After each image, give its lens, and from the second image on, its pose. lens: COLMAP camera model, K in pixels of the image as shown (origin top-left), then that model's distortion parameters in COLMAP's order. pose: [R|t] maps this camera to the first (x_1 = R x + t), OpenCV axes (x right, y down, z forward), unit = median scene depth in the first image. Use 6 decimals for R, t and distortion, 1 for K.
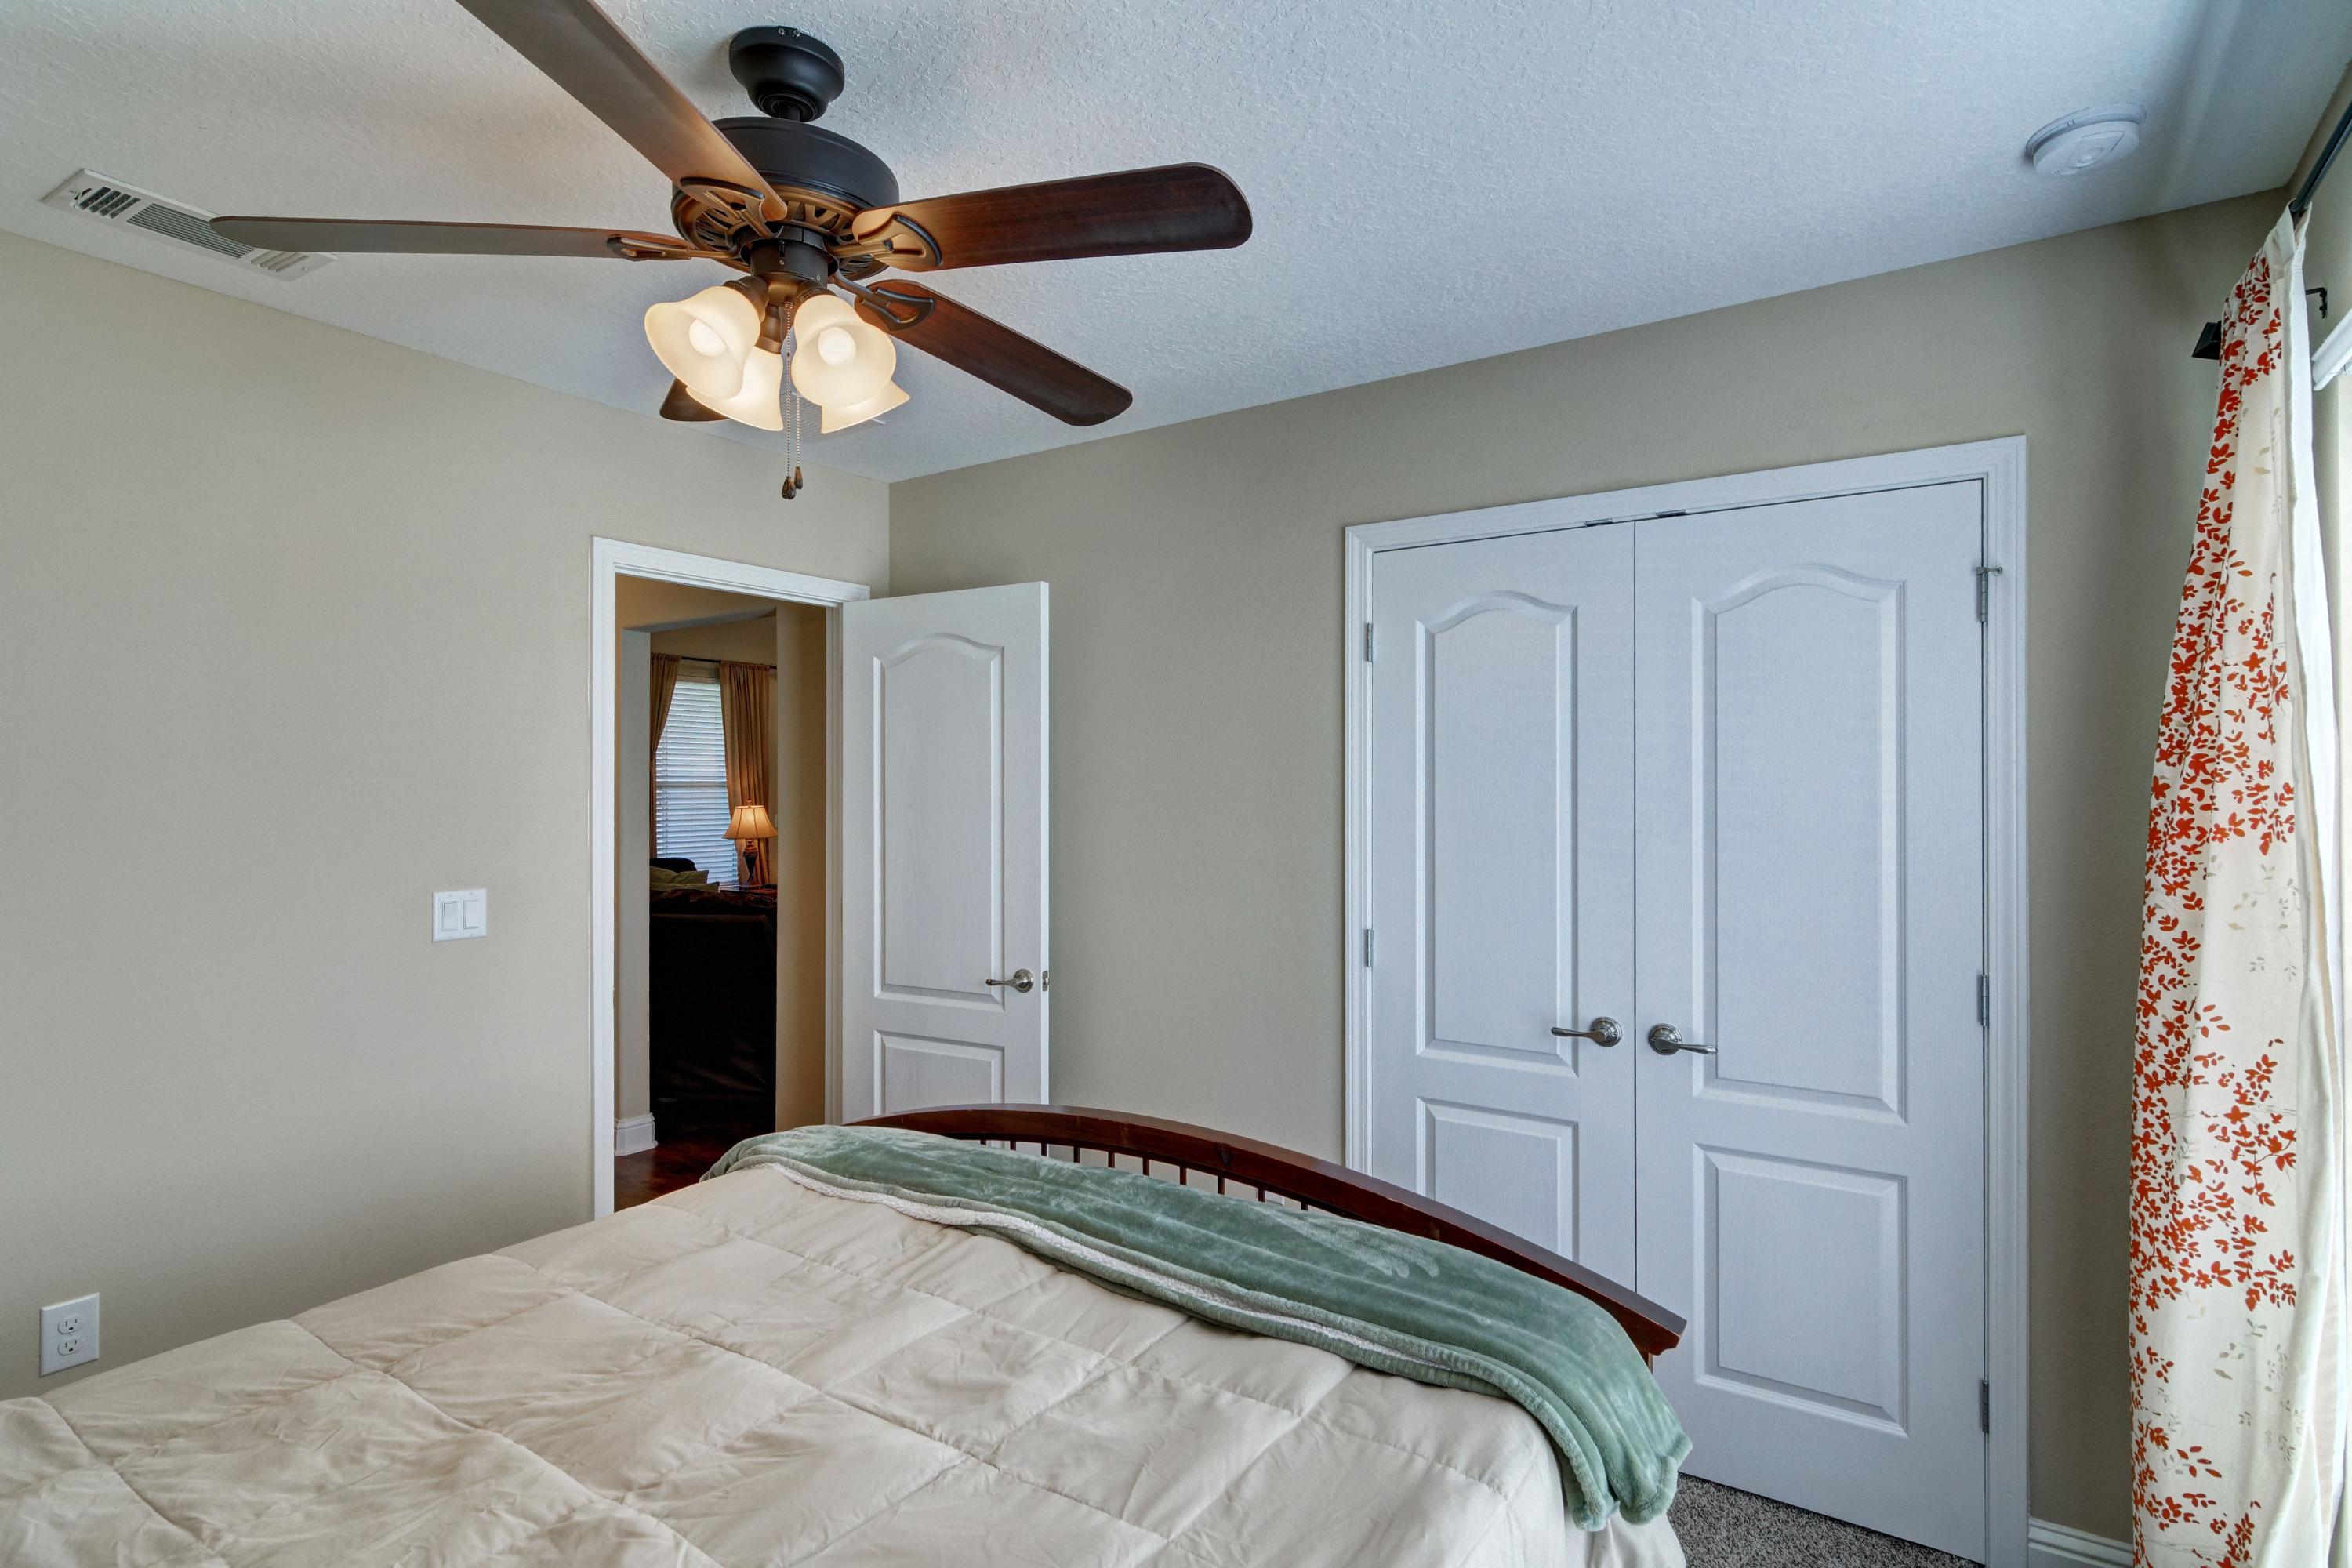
lens RADIAL K [[1121.7, 0, 1176.0], [0, 1121.7, 784.0], [0, 0, 1]] dist [-0.002921, -0.000183]
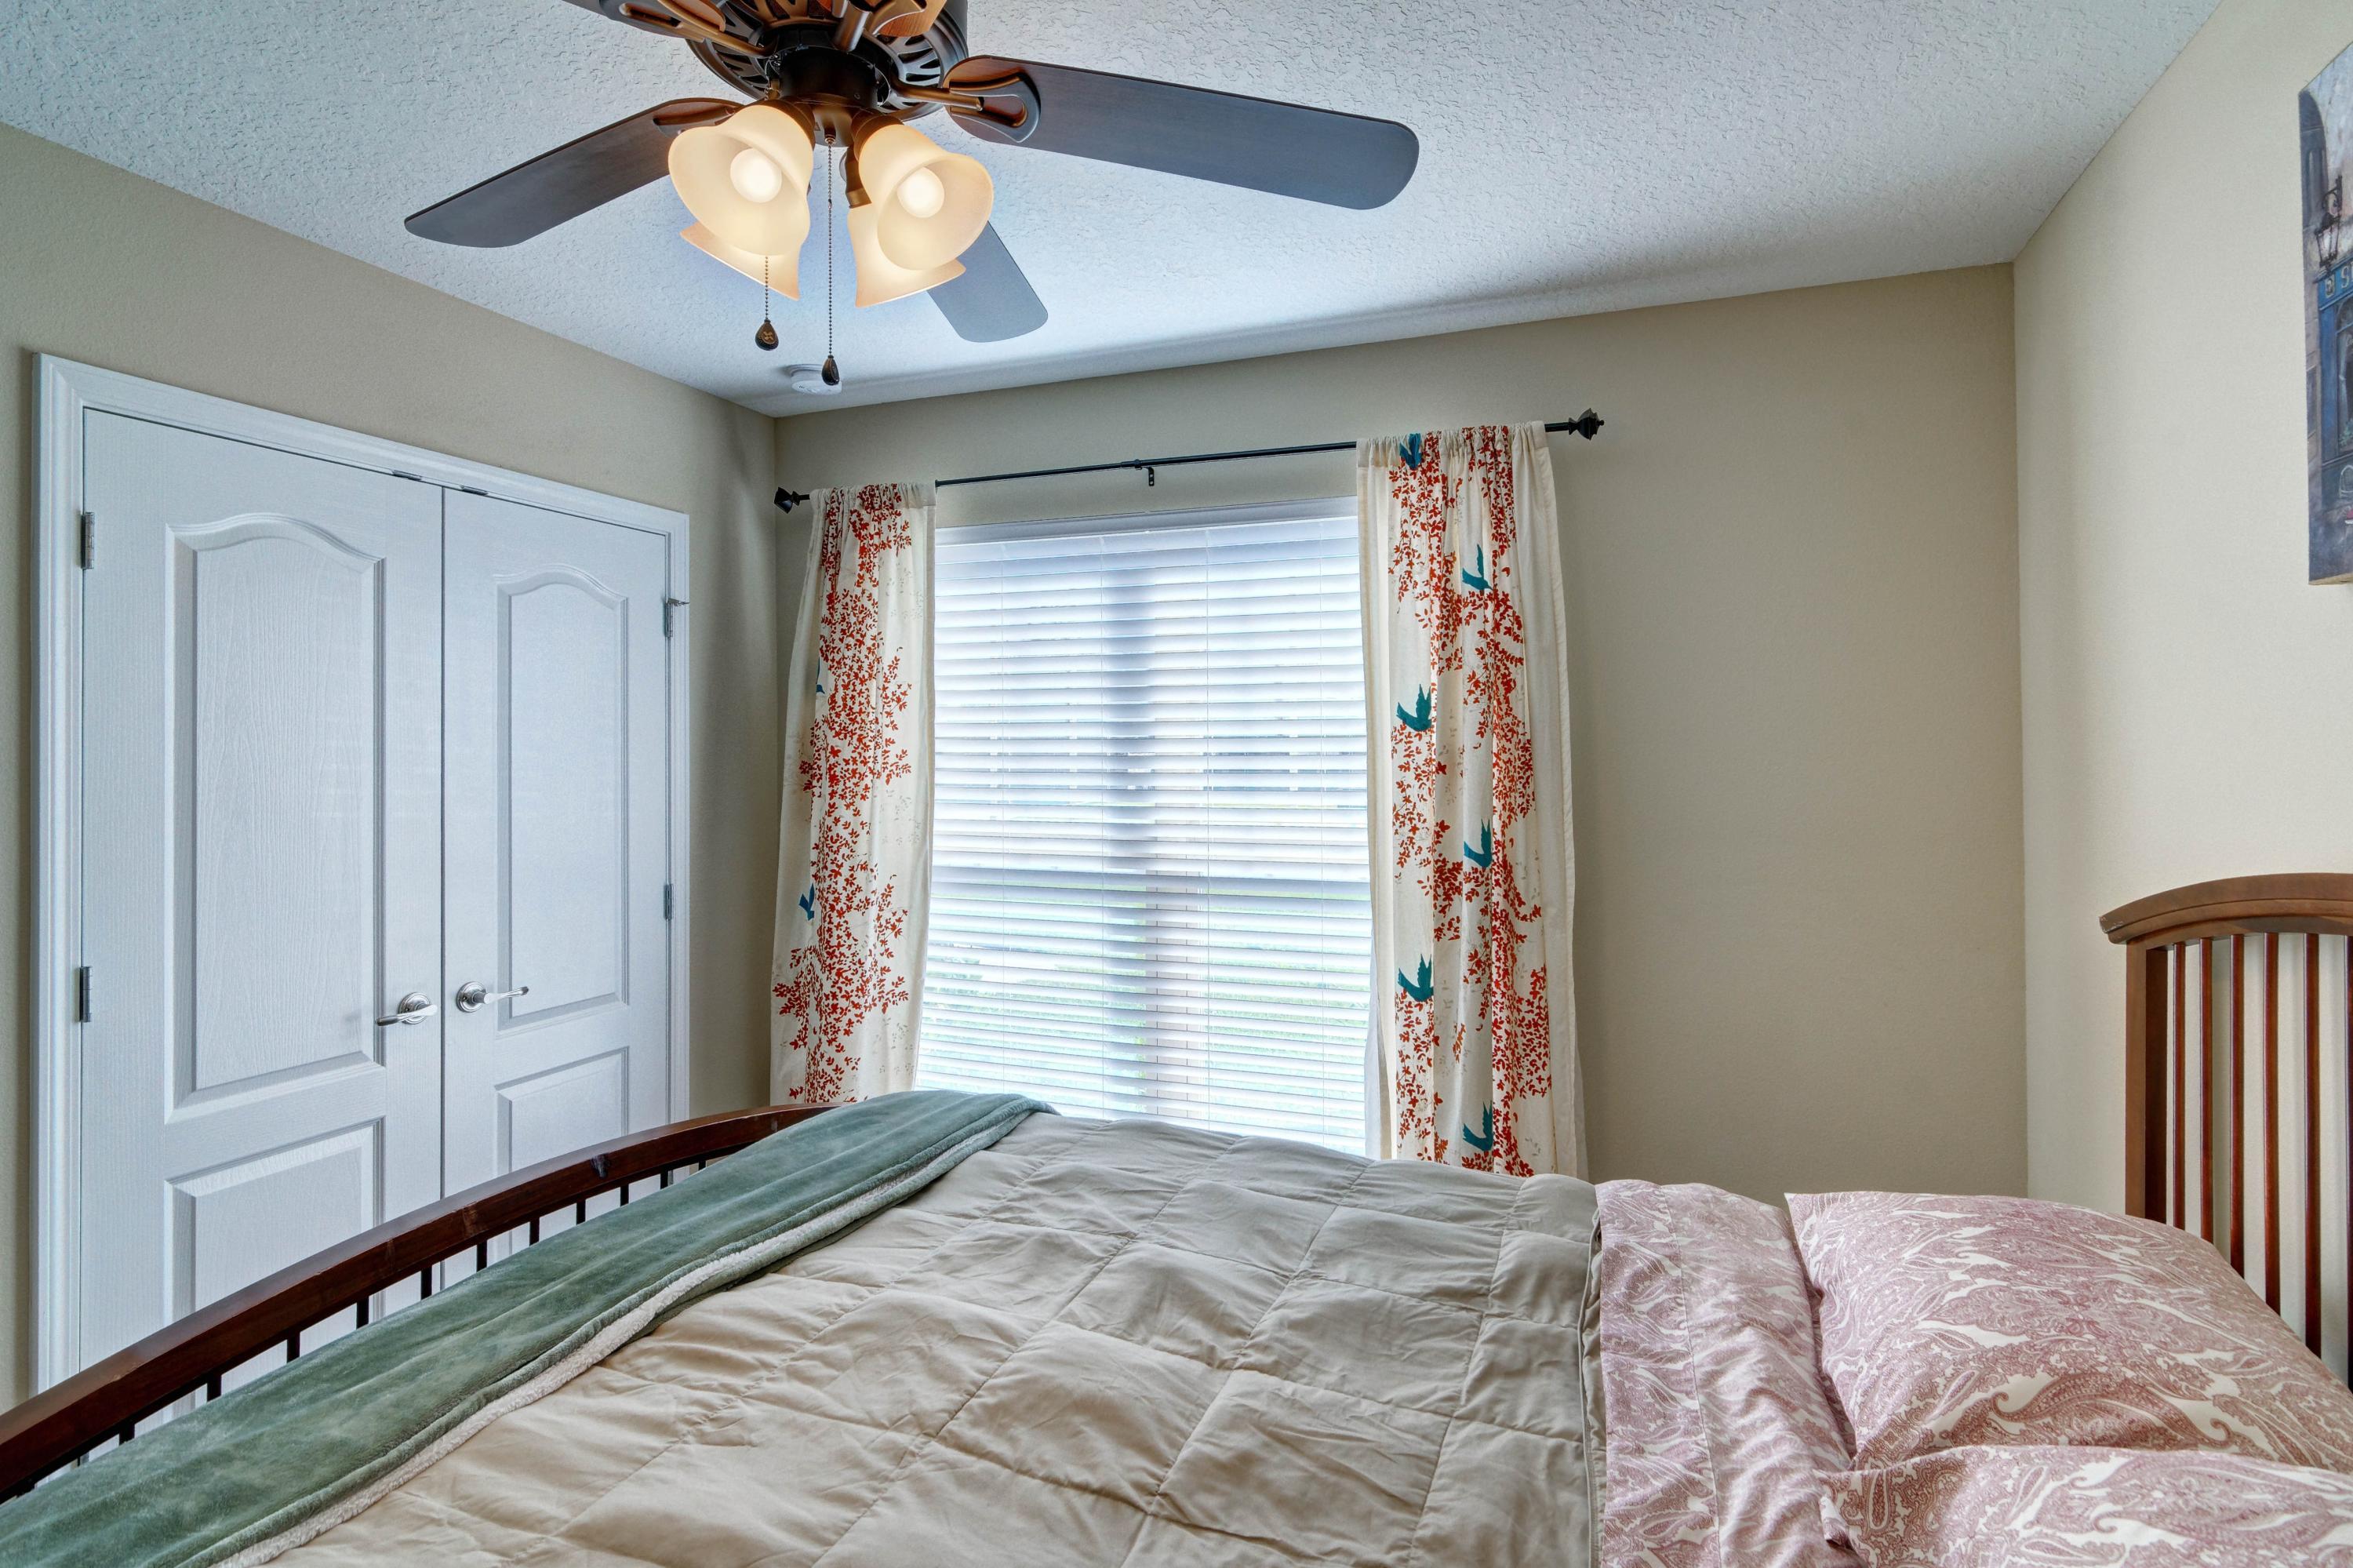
lens RADIAL K [[1158.8, 0, 1185.0], [0, 1158.8, 746.9], [0, 0, 1]] dist [0.001191, 0.000078]
pose [[-0.213901, 0.003460, 0.976849, -1.093473], [0.001941, 0.999993, -0.003117, 0.002007], [-0.976854, 0.001230, -0.213906, 0.853438]]
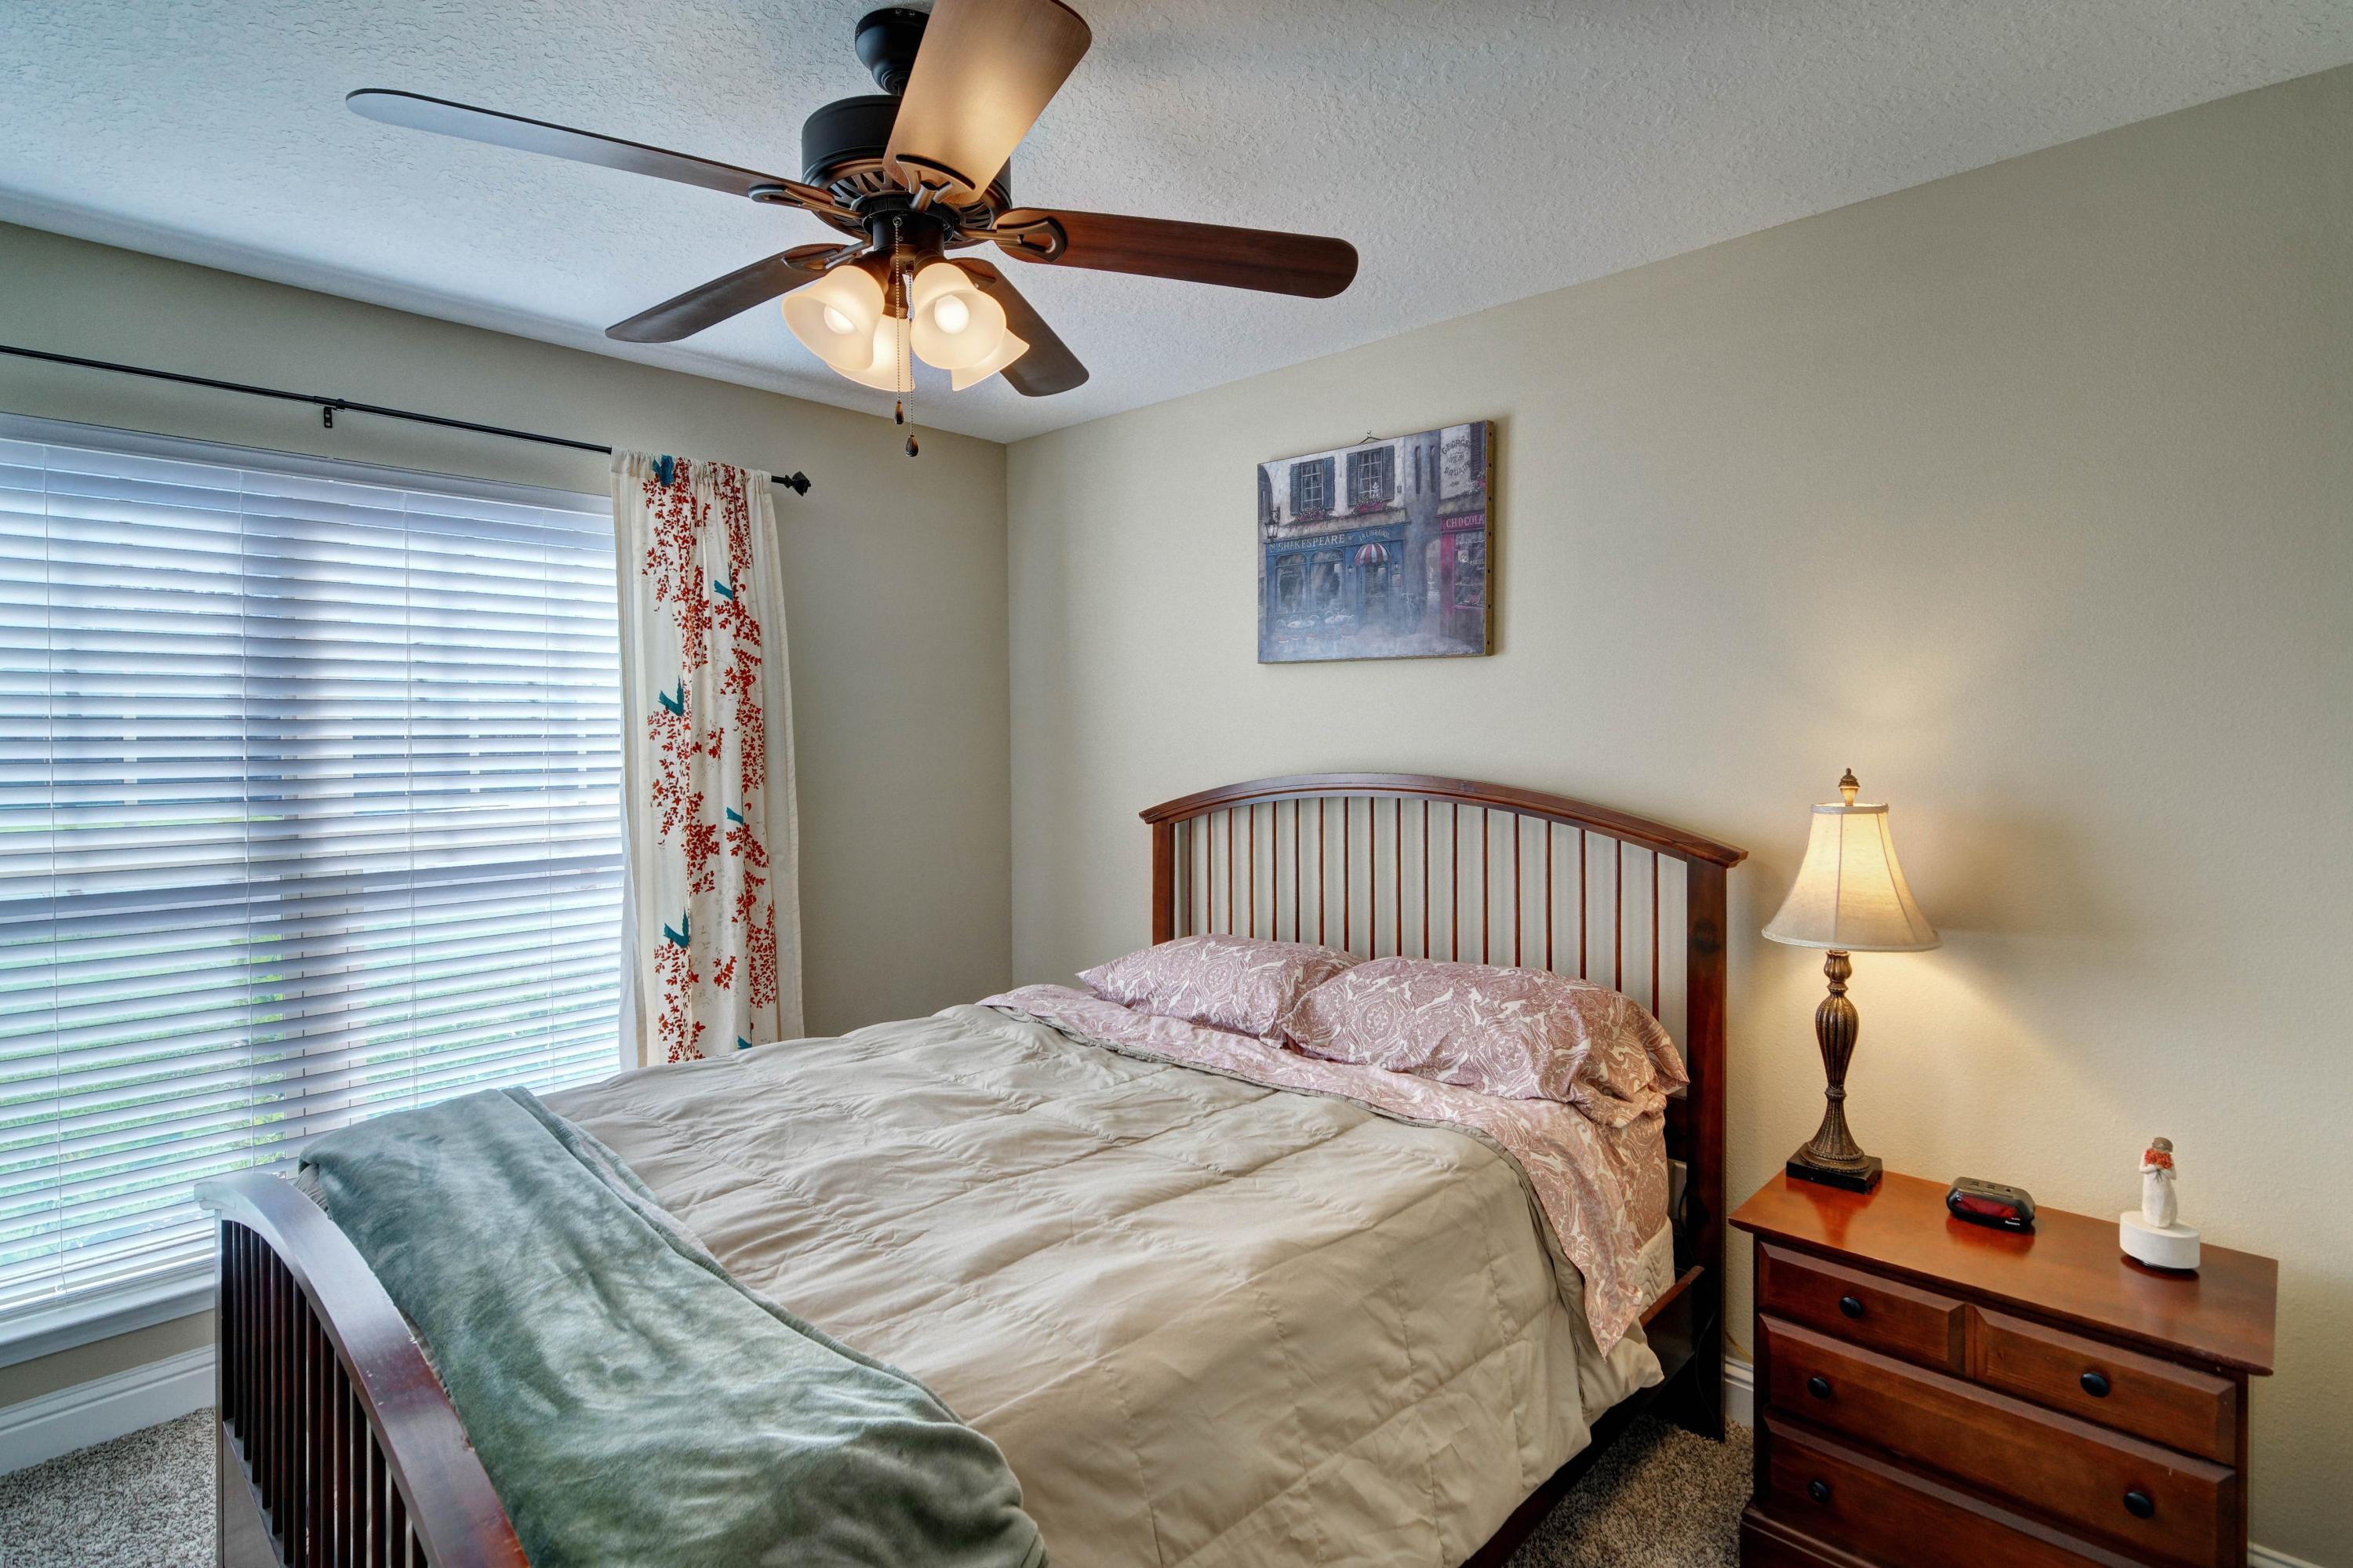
lens RADIAL K [[1158.8, 0, 1185.0], [0, 1158.8, 746.9], [0, 0, 1]] dist [0.001191, 0.000078]
pose [[-0.981230, 0.002098, 0.192828, -0.754826], [0.004534, 0.999915, 0.012191, 0.006861], [-0.192786, 0.012837, -0.981157, 1.847233]]
